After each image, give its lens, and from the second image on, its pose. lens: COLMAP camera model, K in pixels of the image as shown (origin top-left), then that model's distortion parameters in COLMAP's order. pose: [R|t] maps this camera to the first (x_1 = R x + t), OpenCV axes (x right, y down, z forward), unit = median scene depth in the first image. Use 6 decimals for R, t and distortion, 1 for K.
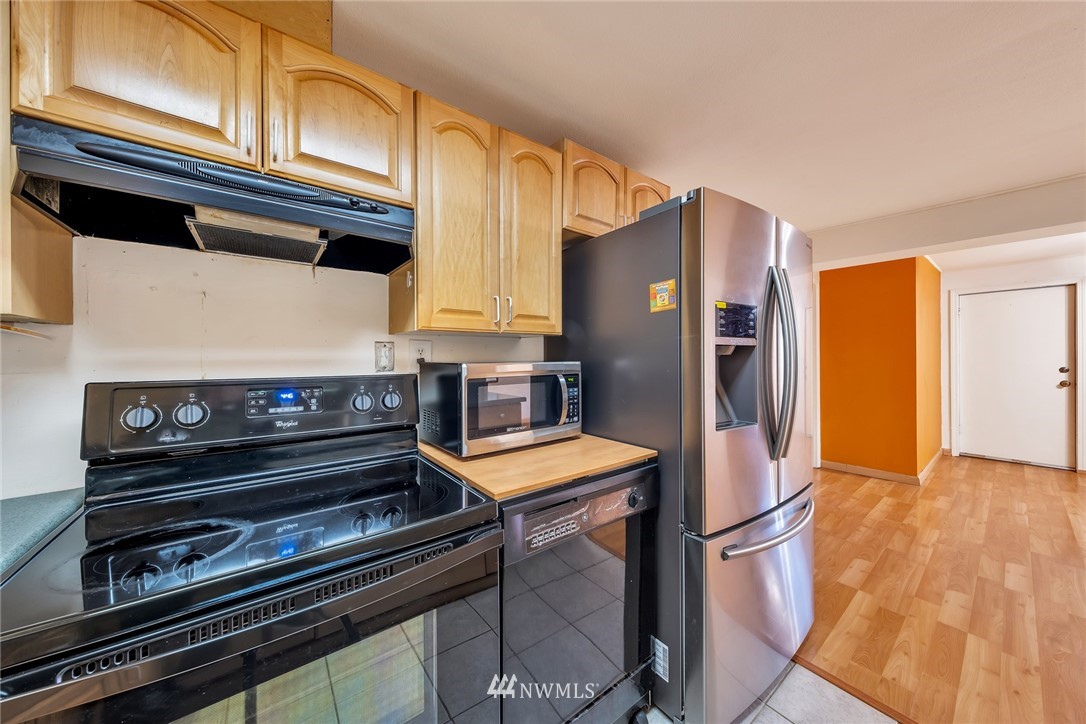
lens RADIAL K [[365.9, 0, 546.2], [0, 365.9, 360.0], [0, 0, 1]] dist [0.000081, -0.000175]
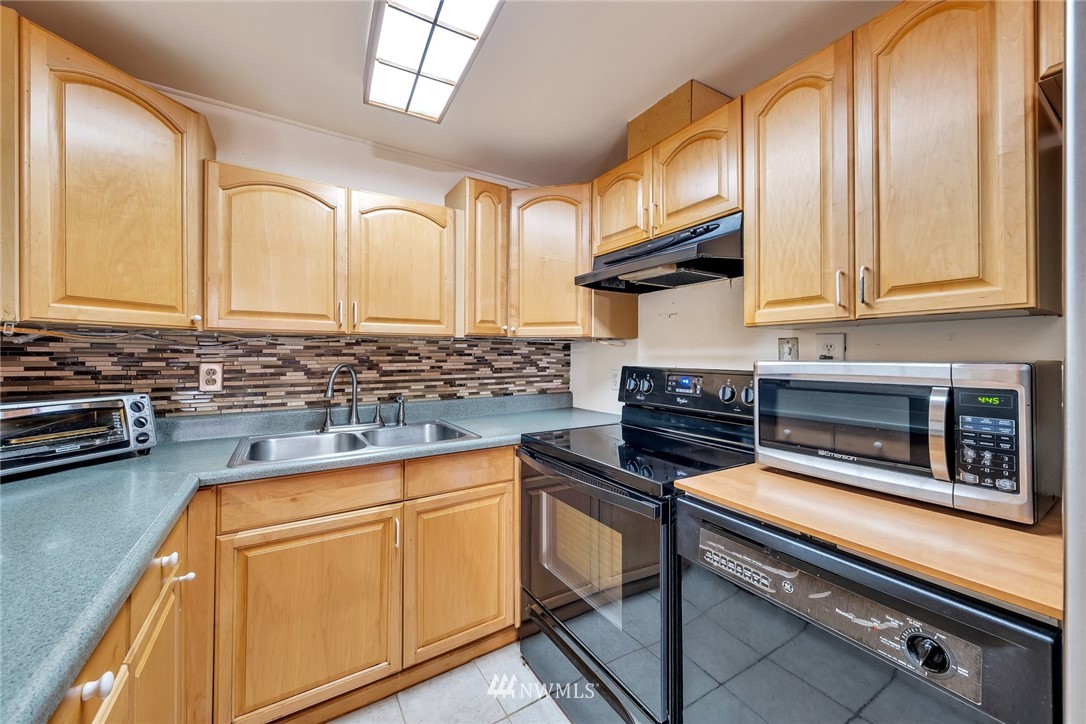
lens RADIAL K [[405.3, 0, 538.4], [0, 405.3, 356.5], [0, 0, 1]] dist [0.002016, -0.000448]
pose [[-0.113057, 0.009091, -0.993547, 0.920808], [-0.005561, 0.999937, 0.009782, -0.009864], [0.993573, 0.006631, -0.112999, 0.618367]]
